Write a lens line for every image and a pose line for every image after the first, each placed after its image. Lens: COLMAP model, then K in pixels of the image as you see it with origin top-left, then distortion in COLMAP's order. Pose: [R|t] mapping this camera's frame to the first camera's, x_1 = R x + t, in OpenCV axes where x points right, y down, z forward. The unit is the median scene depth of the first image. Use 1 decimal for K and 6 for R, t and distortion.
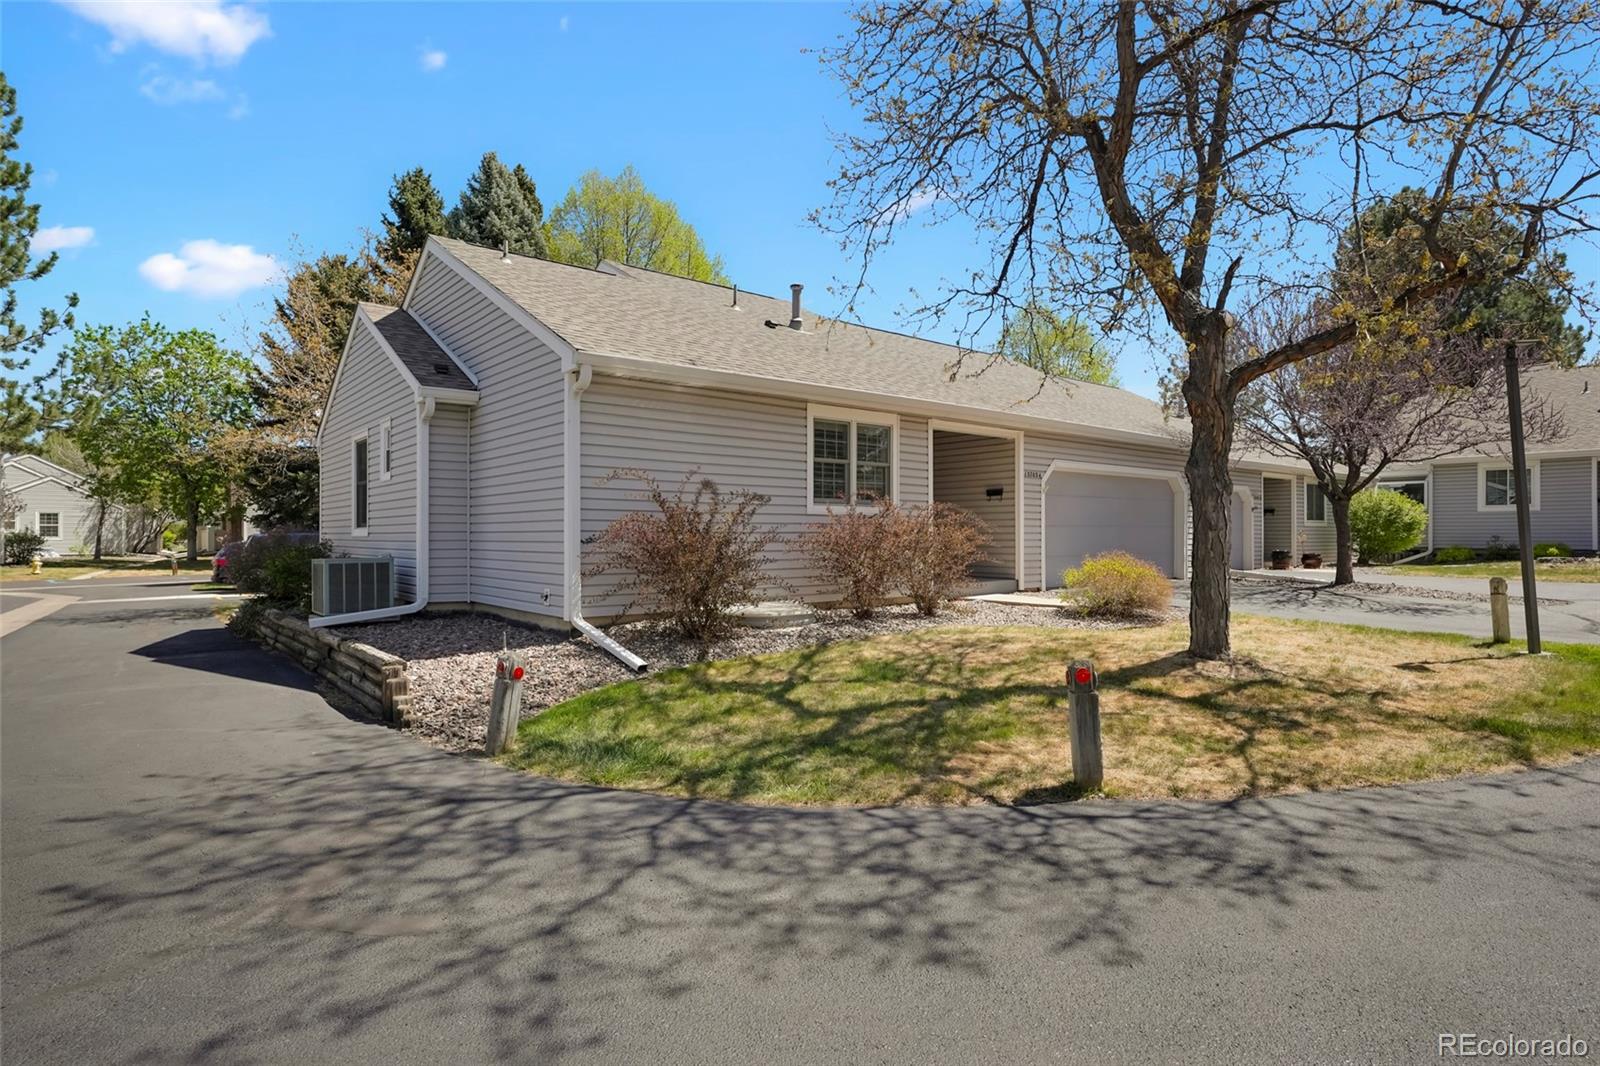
lens RADIAL K [[813.7, 0, 800.3], [0, 813.7, 532.7], [0, 0, 1]] dist [0.002805, 0.000967]
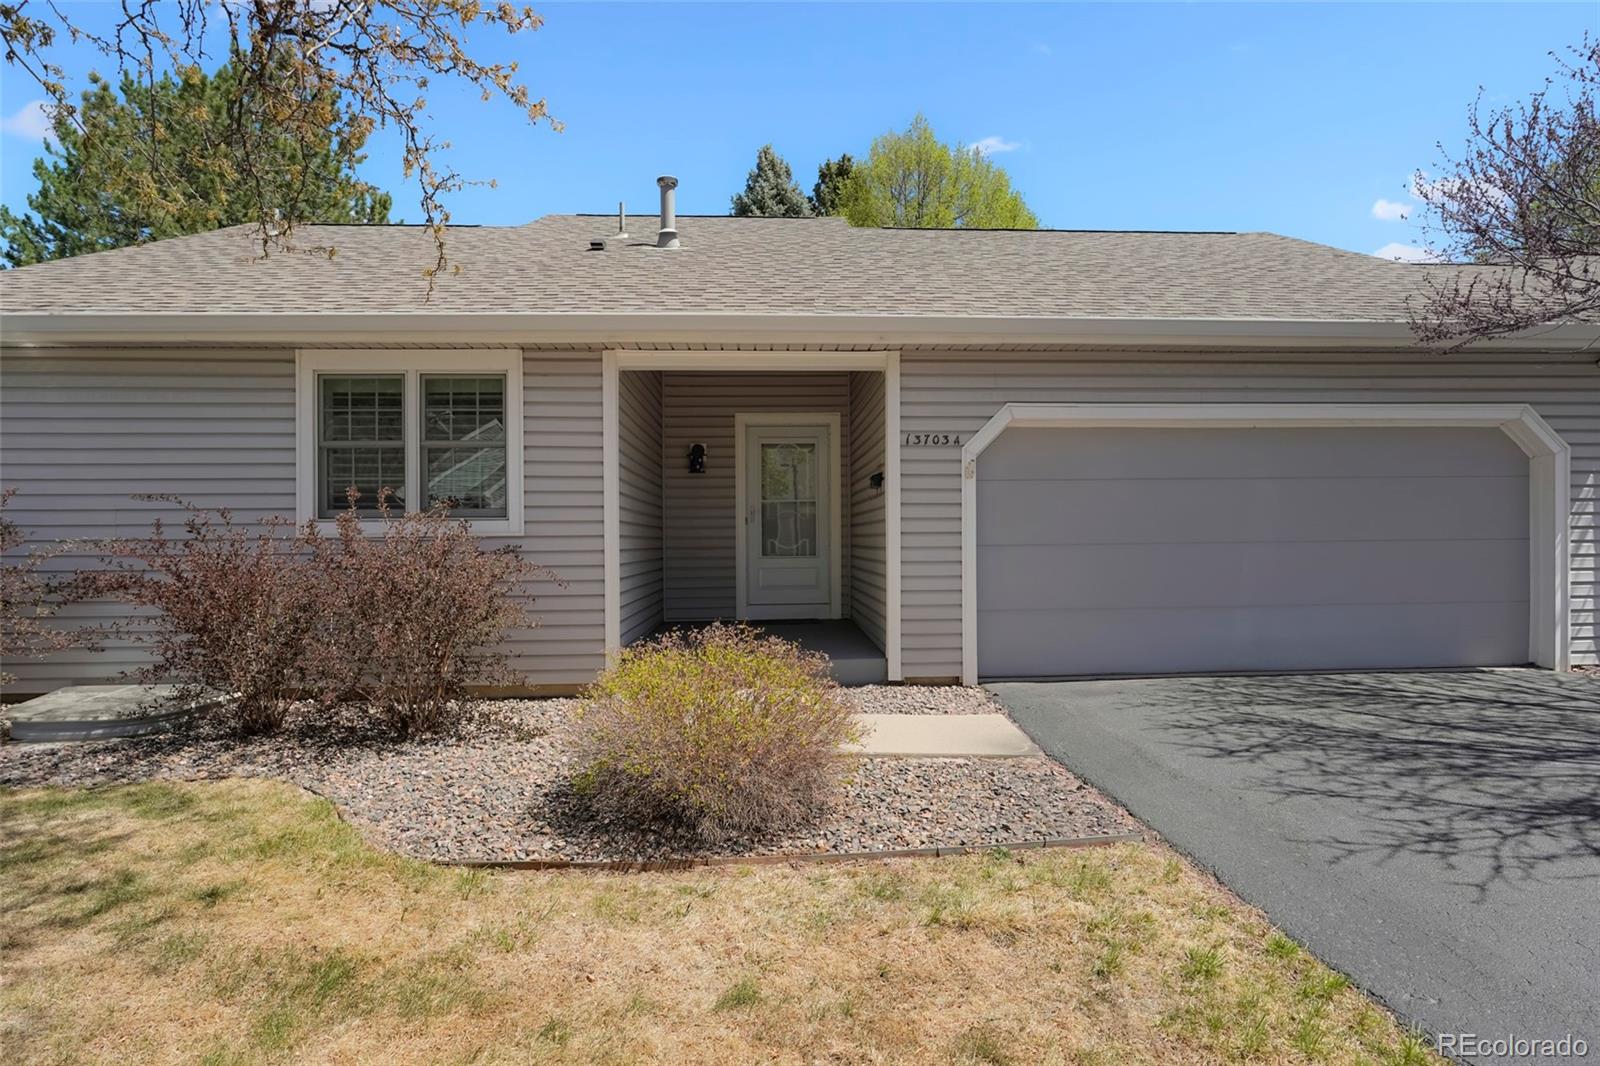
lens RADIAL K [[813.7, 0, 799.7], [0, 813.7, 538.1], [0, 0, 1]] dist [0.002805, 0.000967]
pose [[0.808677, -0.005124, -0.588231, 0.511105], [0.009083, 0.999952, 0.003777, -0.016699], [0.588183, -0.008397, 0.808684, 0.575219]]
